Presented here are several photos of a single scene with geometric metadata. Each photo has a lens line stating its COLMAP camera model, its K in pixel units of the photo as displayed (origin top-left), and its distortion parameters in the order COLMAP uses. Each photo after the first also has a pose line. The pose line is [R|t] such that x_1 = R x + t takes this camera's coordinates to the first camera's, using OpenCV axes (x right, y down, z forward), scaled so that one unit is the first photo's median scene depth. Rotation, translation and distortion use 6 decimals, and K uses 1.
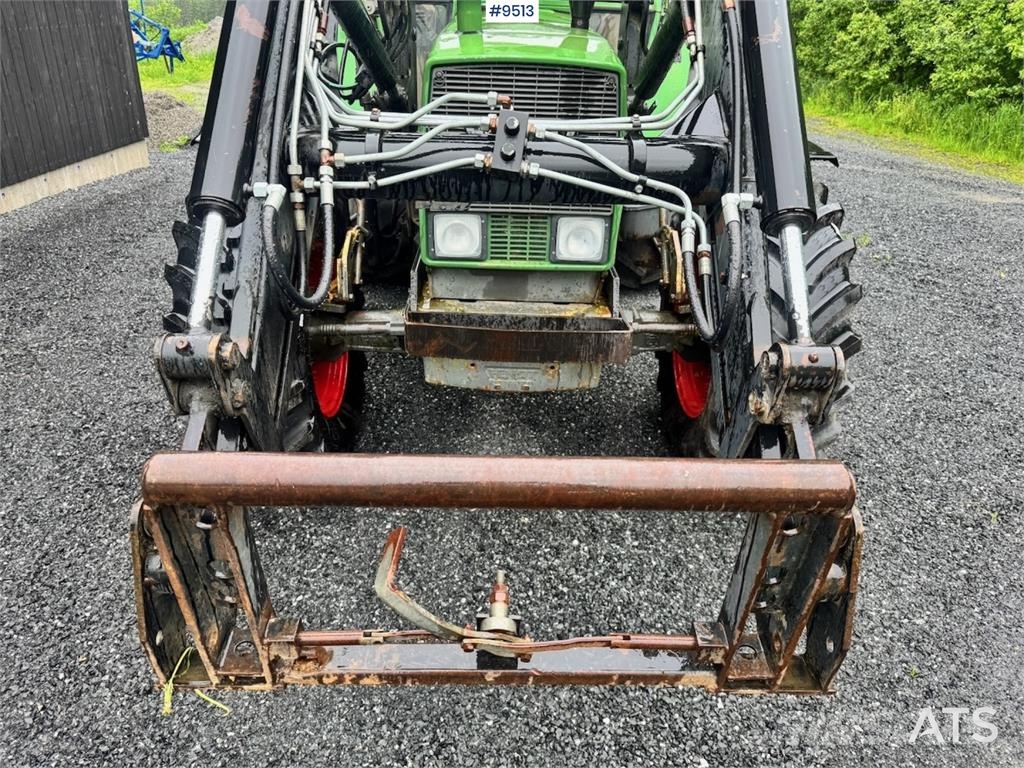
lens RADIAL K [[551.7, 0, 492.7], [0, 551.7, 280.0], [0, 0, 1]] dist [0.042994, -0.033419]
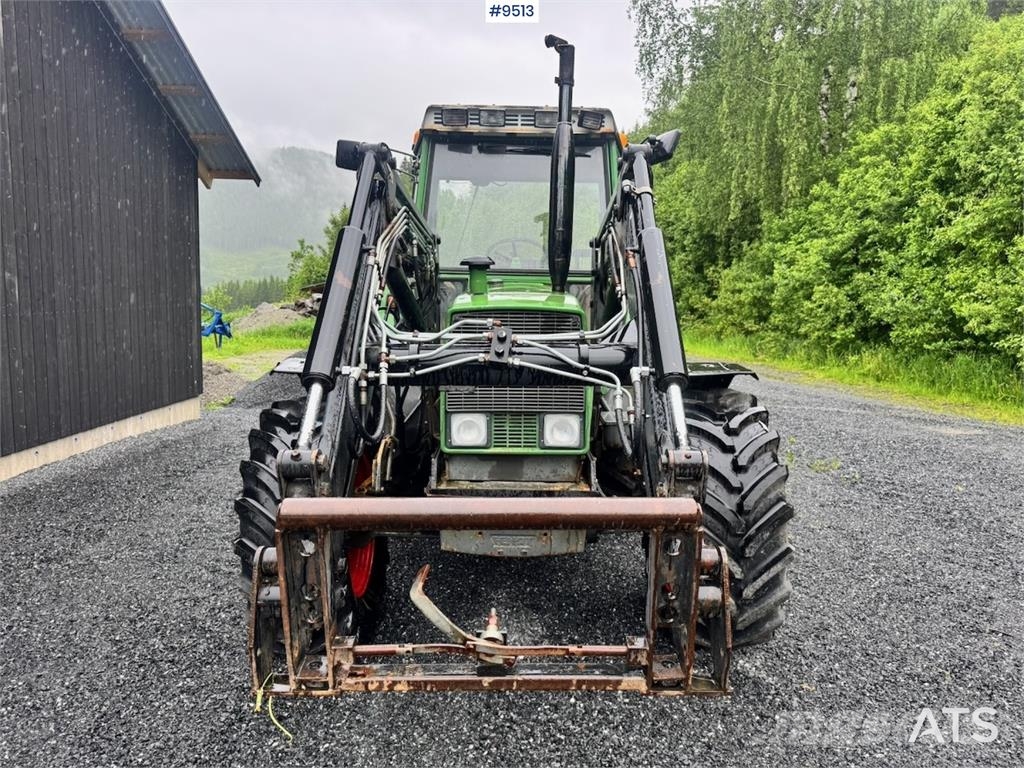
lens RADIAL K [[722.7, 0, 512.0], [0, 722.7, 384.0], [0, 0, 1]] dist [0.102849, -0.162754]
pose [[0.999693, -0.019501, -0.015273, 0.064650], [0.012906, 0.936368, -0.350783, 0.403510], [0.021142, 0.350478, 0.936332, -0.621832]]
